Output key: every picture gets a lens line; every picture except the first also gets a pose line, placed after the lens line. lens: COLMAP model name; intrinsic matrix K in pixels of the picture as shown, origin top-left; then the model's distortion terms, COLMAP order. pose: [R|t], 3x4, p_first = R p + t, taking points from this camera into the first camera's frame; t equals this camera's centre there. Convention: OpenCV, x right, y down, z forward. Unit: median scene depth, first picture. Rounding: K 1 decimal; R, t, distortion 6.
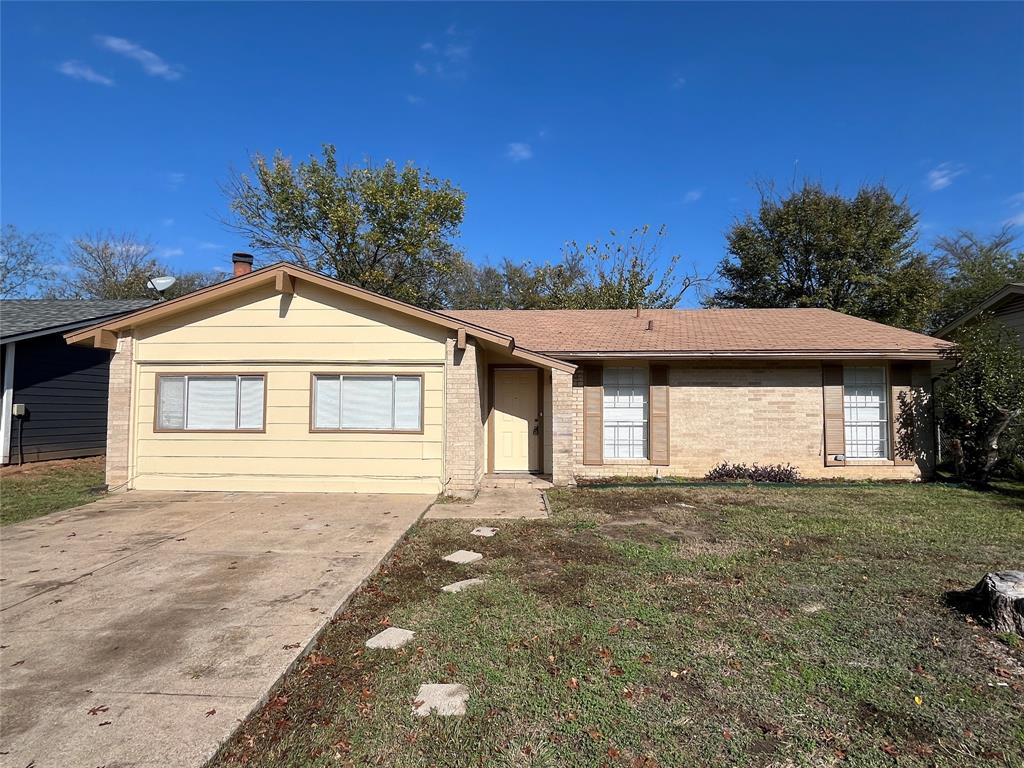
lens RADIAL K [[547.4, 0, 512.0], [0, 547.4, 384.0], [0, 0, 1]] dist [-0.005235, -0.000432]
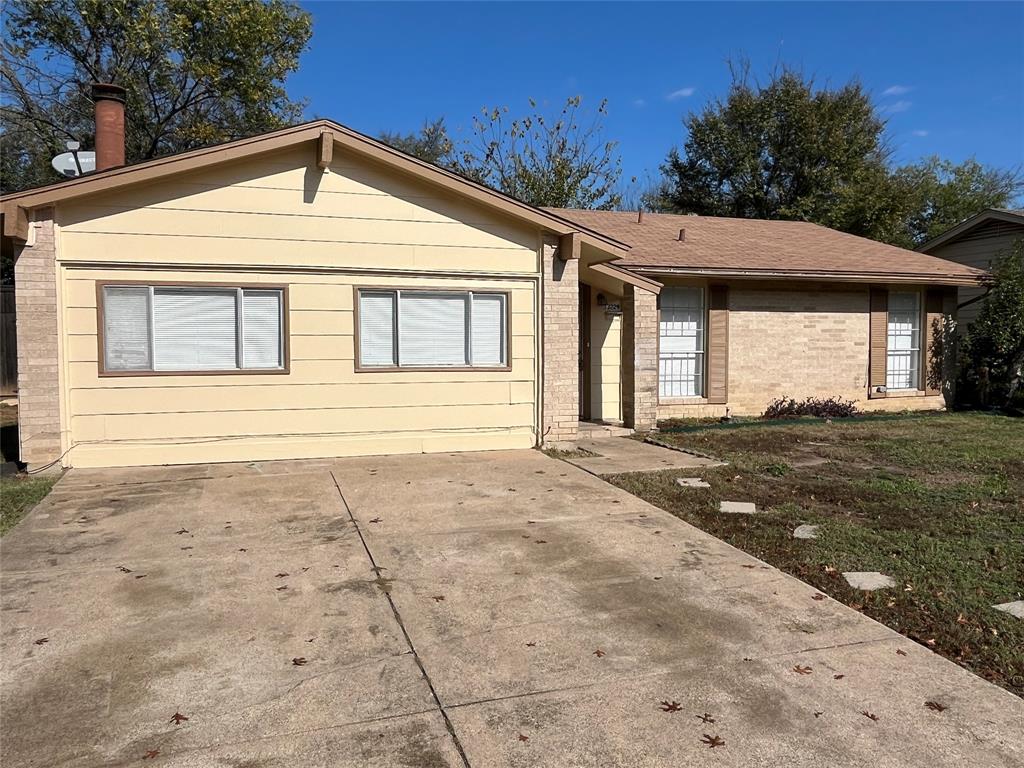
lens RADIAL K [[765.9, 0, 512.0], [0, 765.9, 384.0], [0, 0, 1]] dist [-0.001991, 0.001621]
pose [[0.933034, -0.024274, 0.358968, -0.463448], [-0.013235, 0.994731, 0.101666, 0.001120], [-0.359545, -0.099609, 0.927796, 0.011729]]
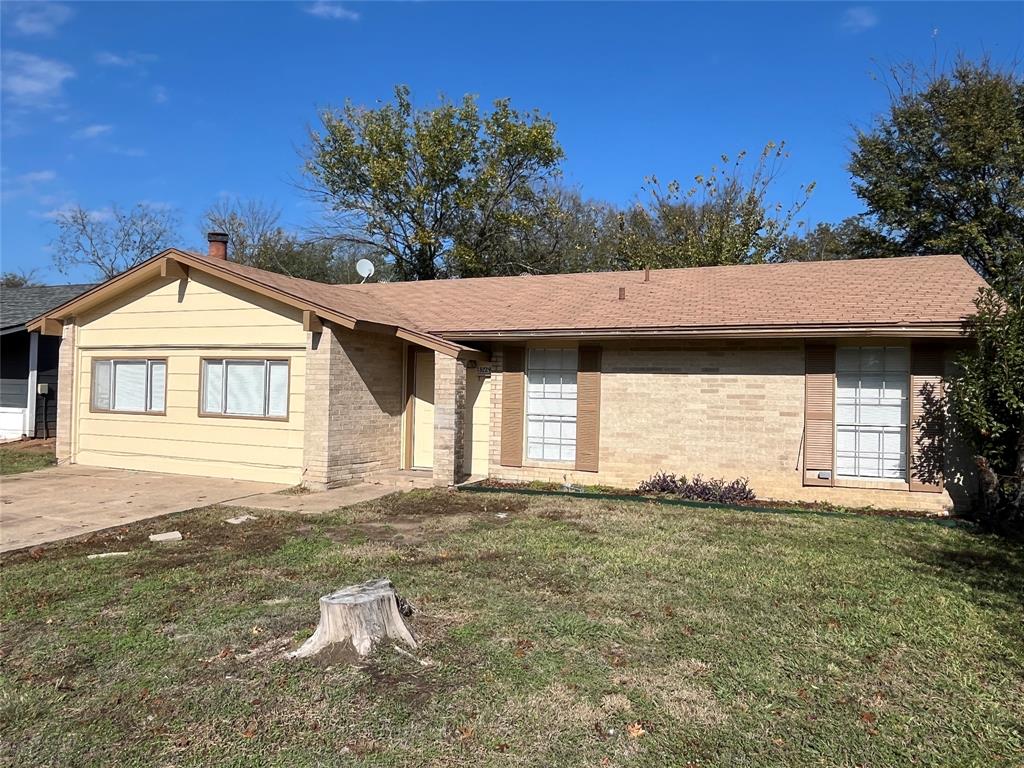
lens RADIAL K [[733.1, 0, 512.0], [0, 733.1, 384.0], [0, 0, 1]] dist [-0.003197, -0.001416]
pose [[0.930892, 0.013567, -0.365043, 0.569393], [-0.002463, 0.999520, 0.030867, -0.012335], [0.365287, -0.027834, 0.930479, -0.037536]]
